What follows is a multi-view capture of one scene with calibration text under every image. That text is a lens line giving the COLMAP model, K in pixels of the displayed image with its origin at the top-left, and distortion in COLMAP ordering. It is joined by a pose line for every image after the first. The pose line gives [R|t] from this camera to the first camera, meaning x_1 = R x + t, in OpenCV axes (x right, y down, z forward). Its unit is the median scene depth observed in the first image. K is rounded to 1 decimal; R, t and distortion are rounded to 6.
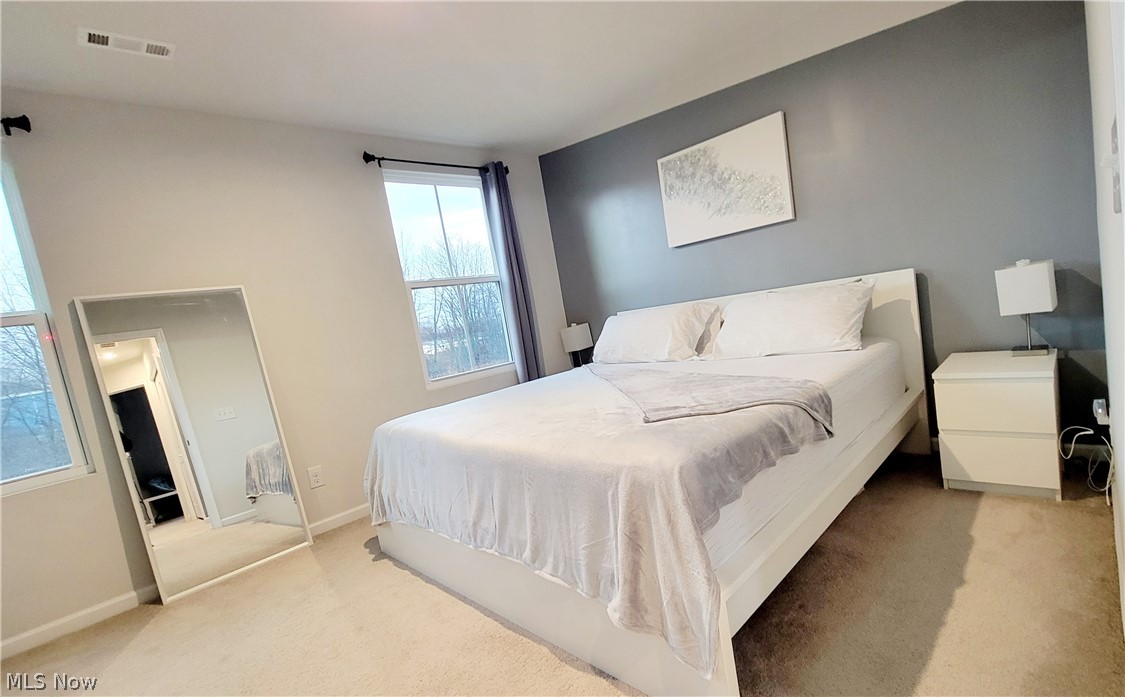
lens RADIAL K [[568.4, 0, 563.9], [0, 568.4, 380.0], [0, 0, 1]] dist [-0.004175, -0.001074]
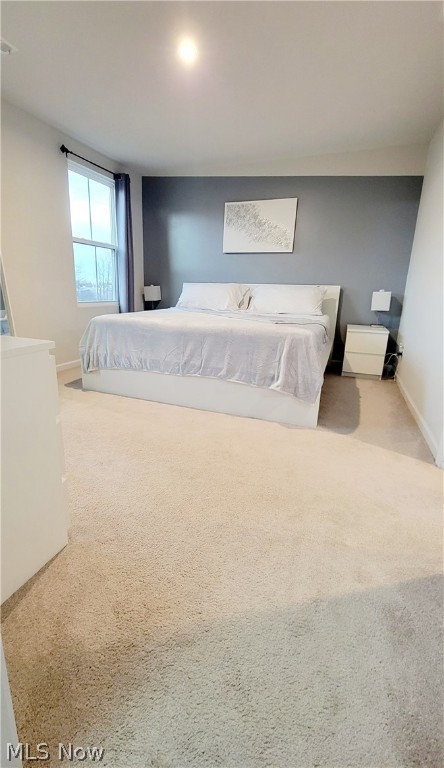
lens RADIAL K [[350.4, 0, 222.0], [0, 350.4, 384.0], [0, 0, 1]] dist [-0.000845, 0.000245]
pose [[0.913880, 0.081771, 0.397664, -0.292036], [-0.134245, 0.985272, 0.105910, 0.089650], [-0.383147, -0.150174, 0.911398, -0.151713]]
